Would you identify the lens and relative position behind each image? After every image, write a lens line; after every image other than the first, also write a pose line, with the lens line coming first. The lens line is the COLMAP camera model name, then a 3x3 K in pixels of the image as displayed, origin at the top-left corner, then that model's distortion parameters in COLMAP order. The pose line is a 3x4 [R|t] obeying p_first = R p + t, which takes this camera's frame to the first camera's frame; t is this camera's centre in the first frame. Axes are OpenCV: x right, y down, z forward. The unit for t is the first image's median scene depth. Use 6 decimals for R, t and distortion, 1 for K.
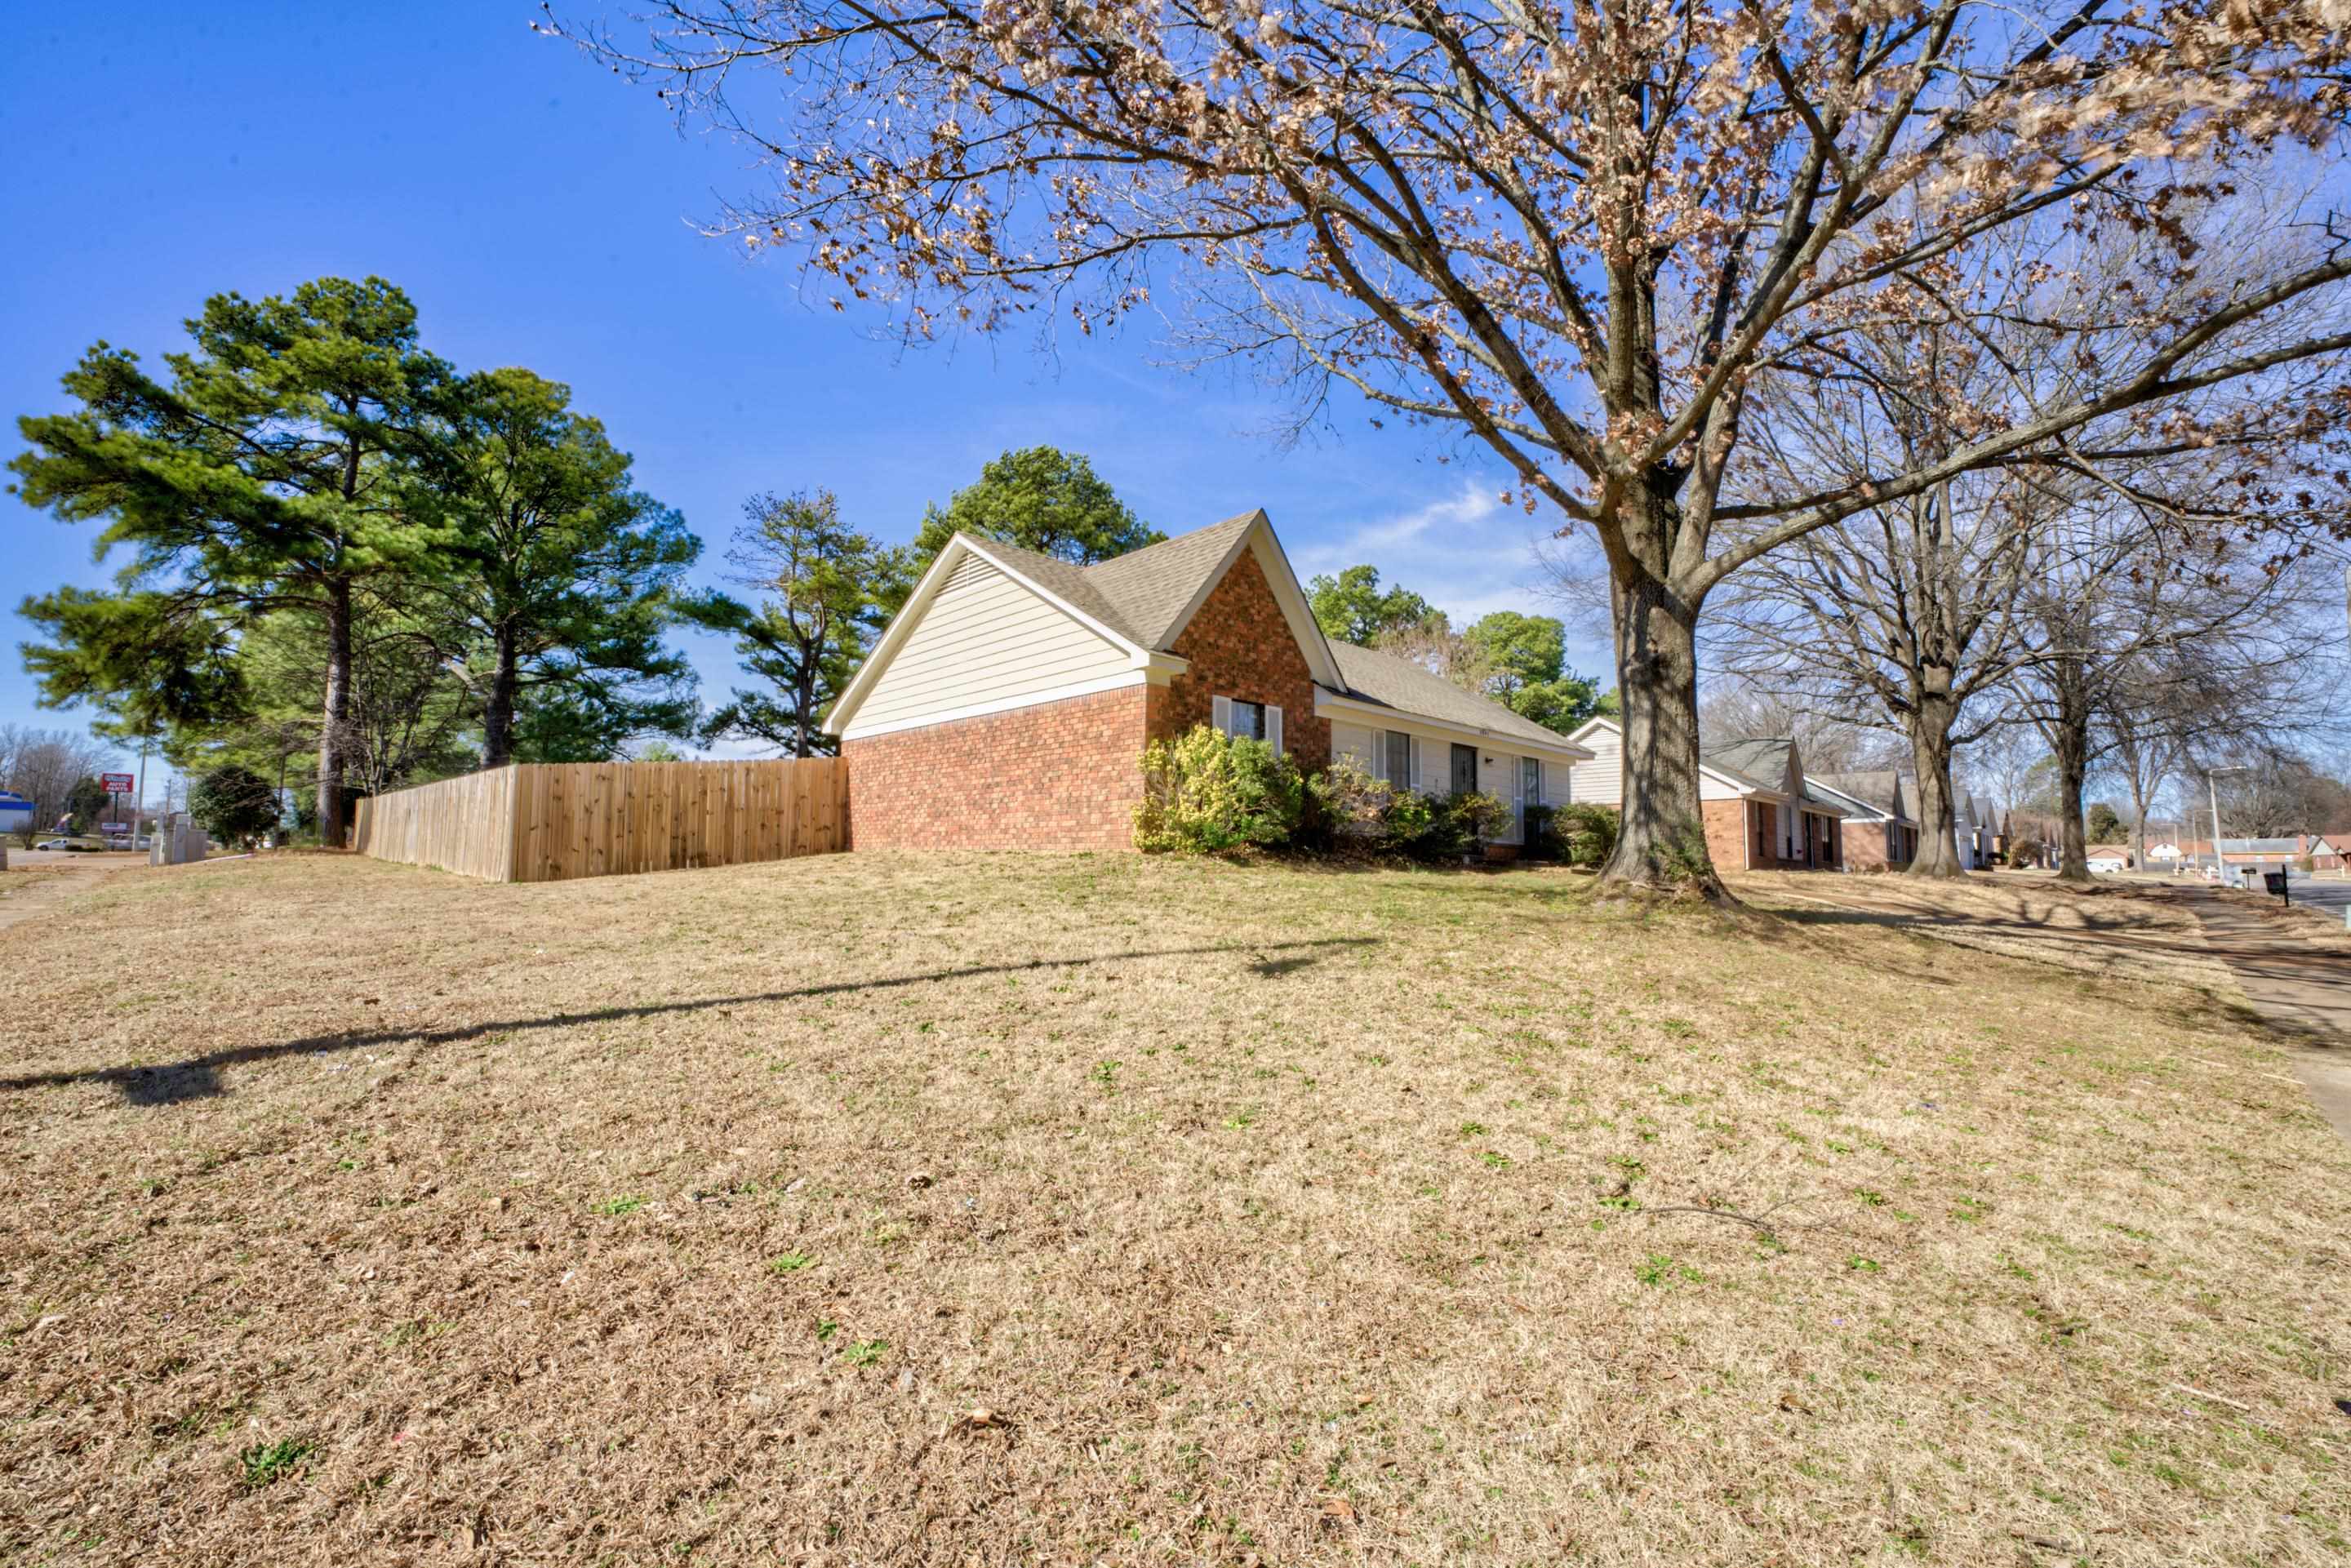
lens RADIAL K [[948.5, 0, 1169.1], [0, 948.5, 786.9], [0, 0, 1]] dist [-0.029850, 0.004628]
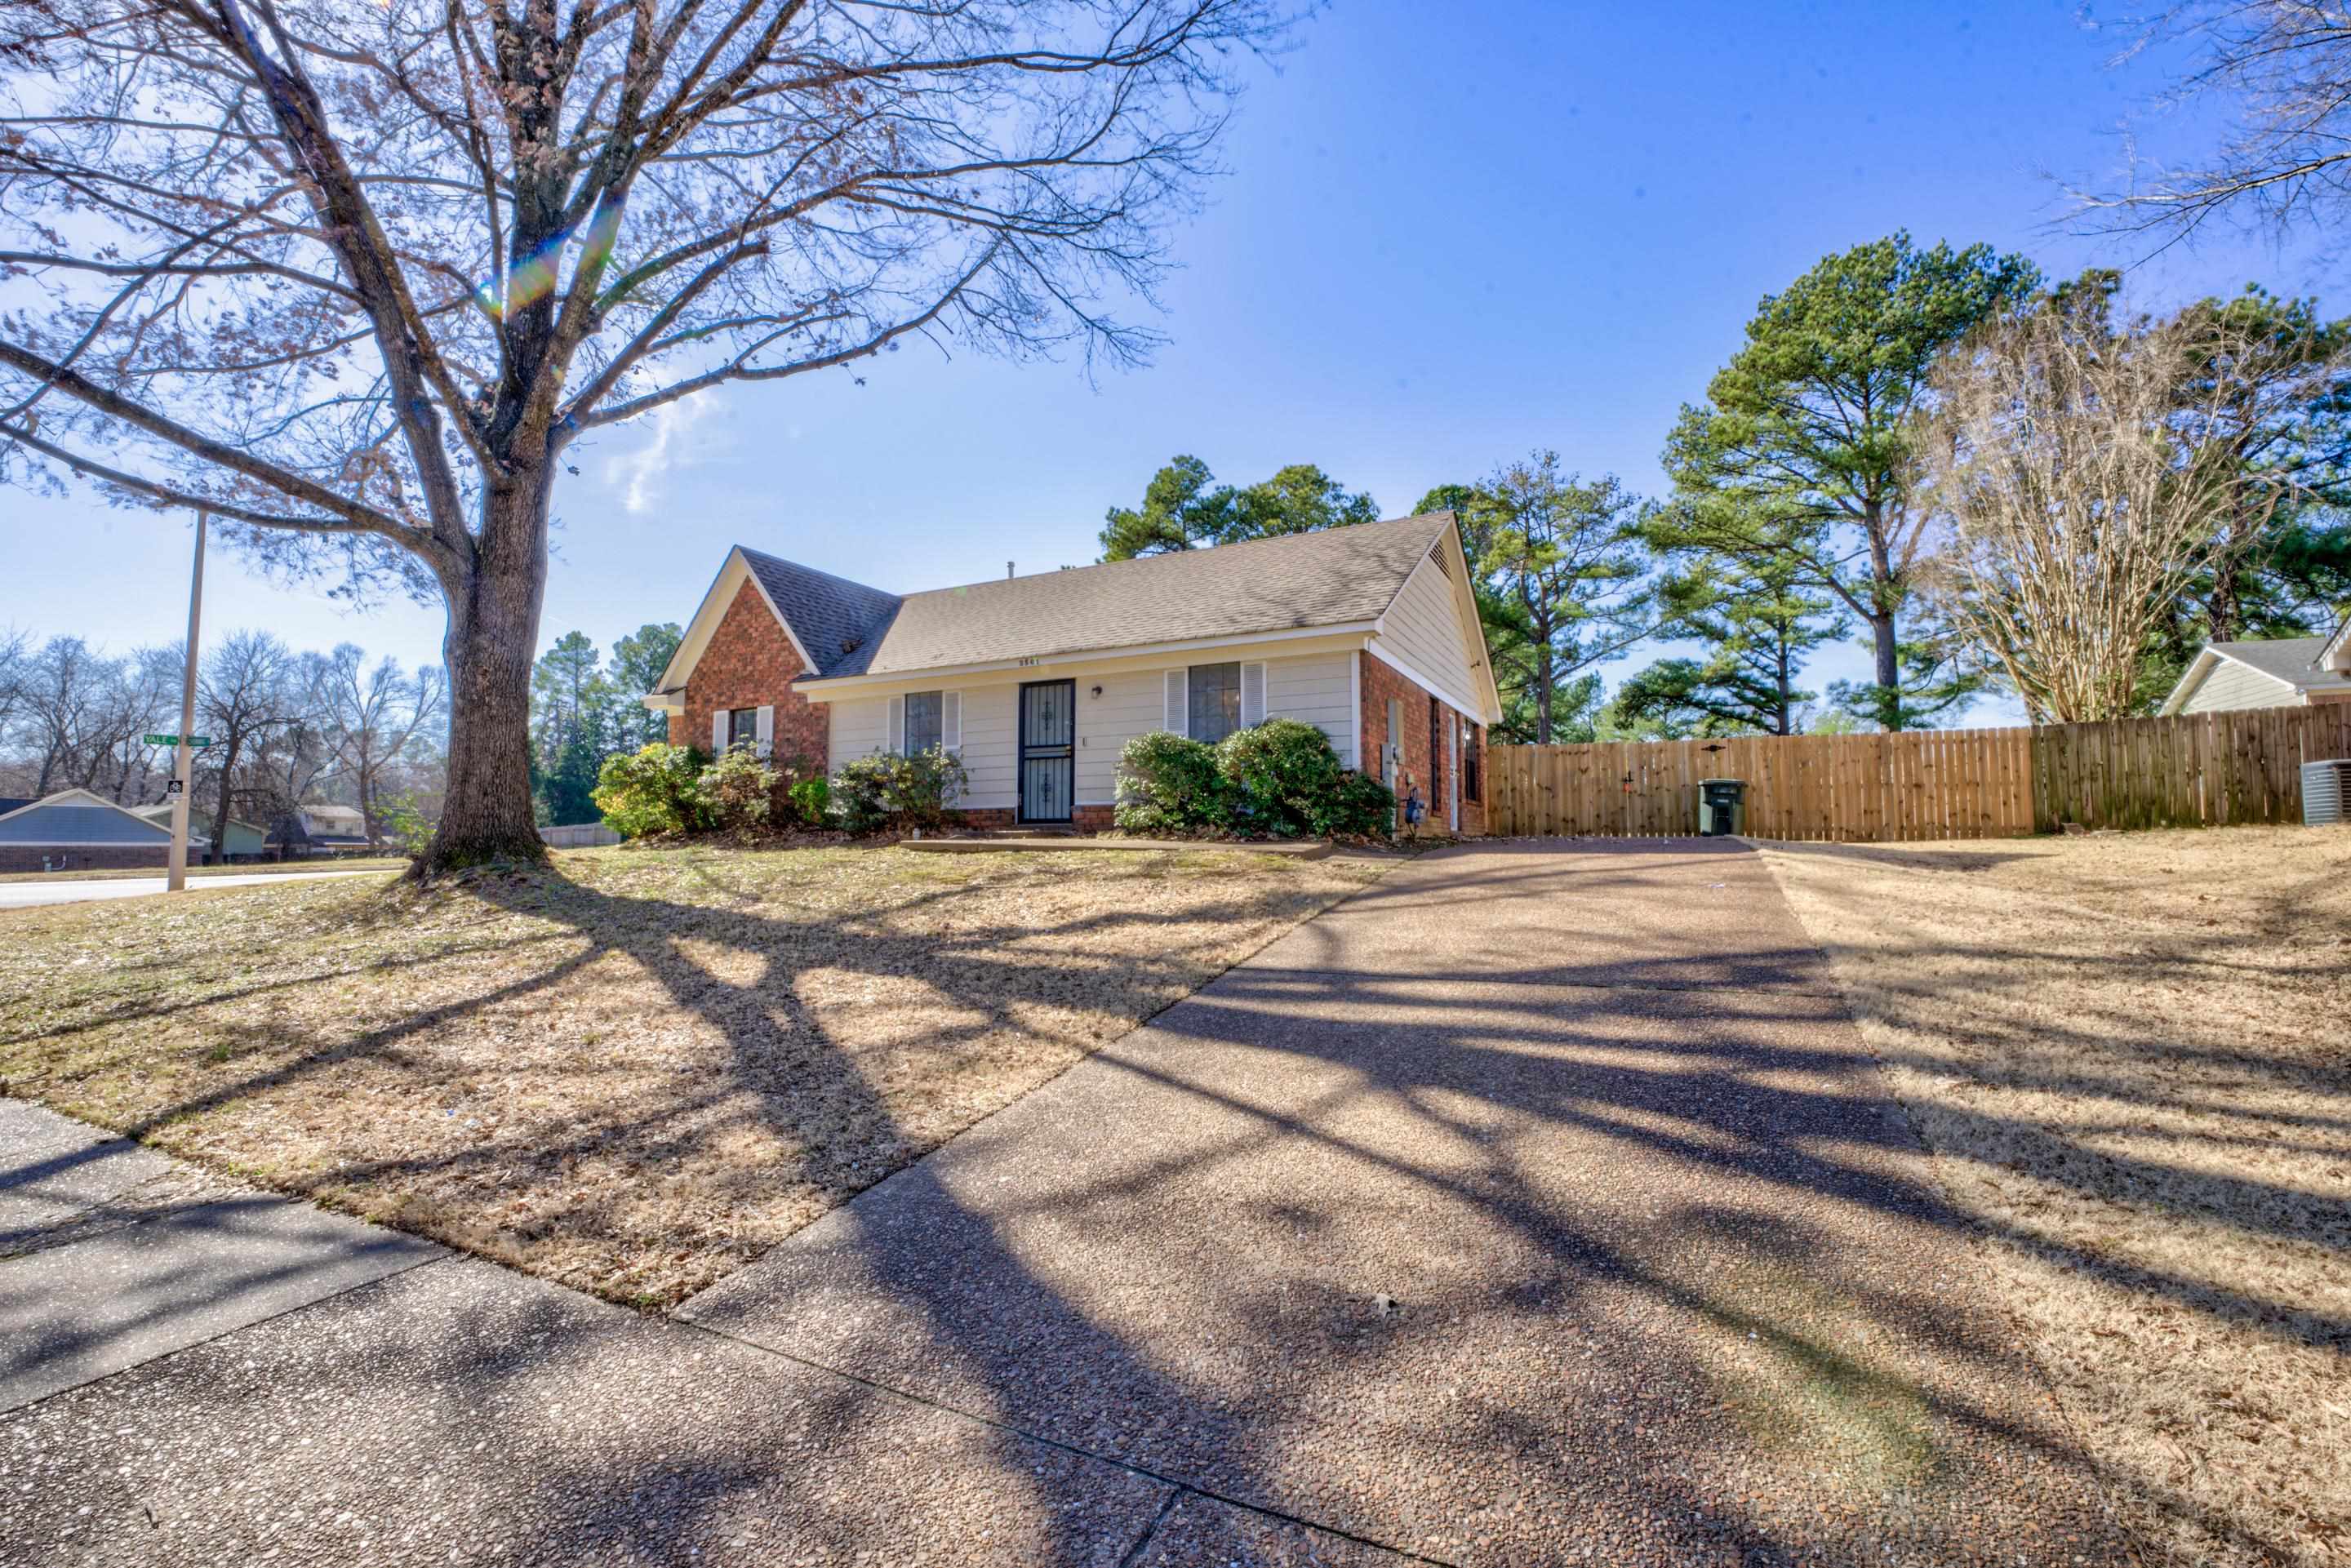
lens RADIAL K [[948.5, 0, 1169.1], [0, 948.5, 786.9], [0, 0, 1]] dist [-0.029850, 0.004628]
pose [[0.336322, -0.066488, -0.939397, 0.643064], [0.090956, 0.995135, -0.037869, 0.048093], [0.937344, -0.072707, 0.340733, 0.507435]]
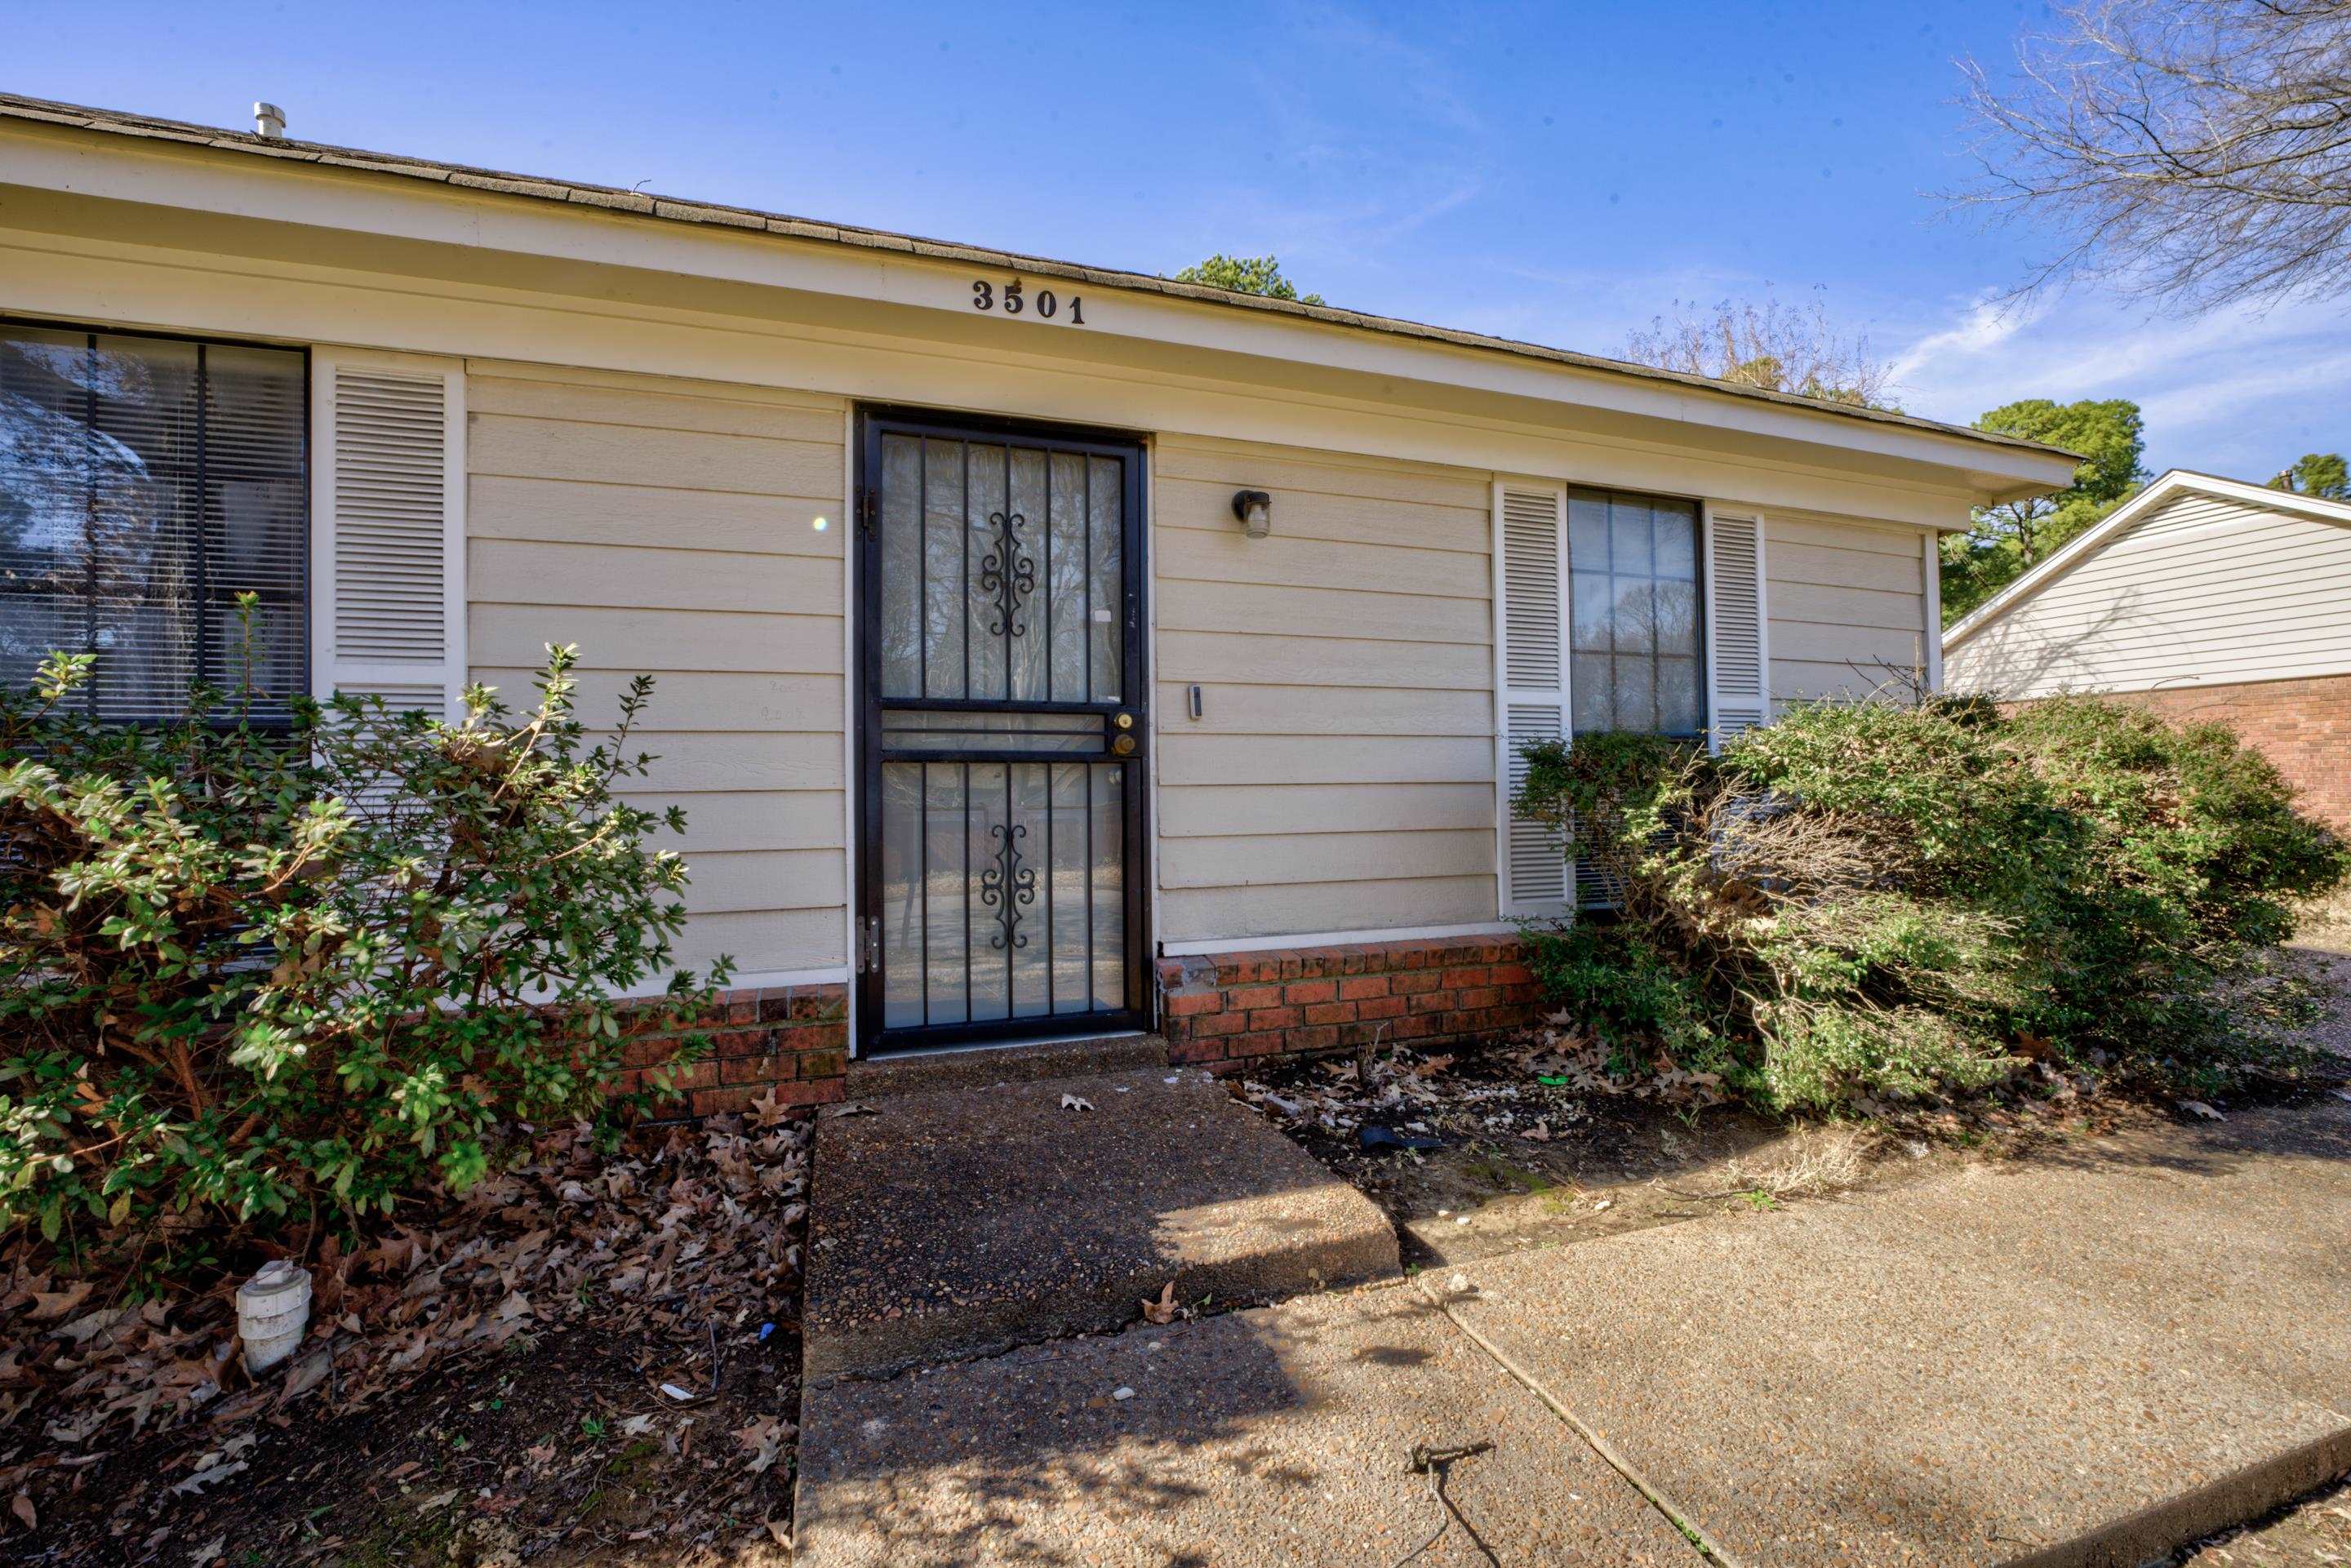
lens RADIAL K [[938.1, 0, 1182.6], [0, 938.1, 794.5], [0, 0, 1]] dist [-0.012628, -0.000424]
pose [[0.914997, -0.017946, -0.403062, 0.251277], [0.056499, 0.994866, 0.083962, 0.007634], [0.399485, -0.099598, 0.911313, 0.520831]]
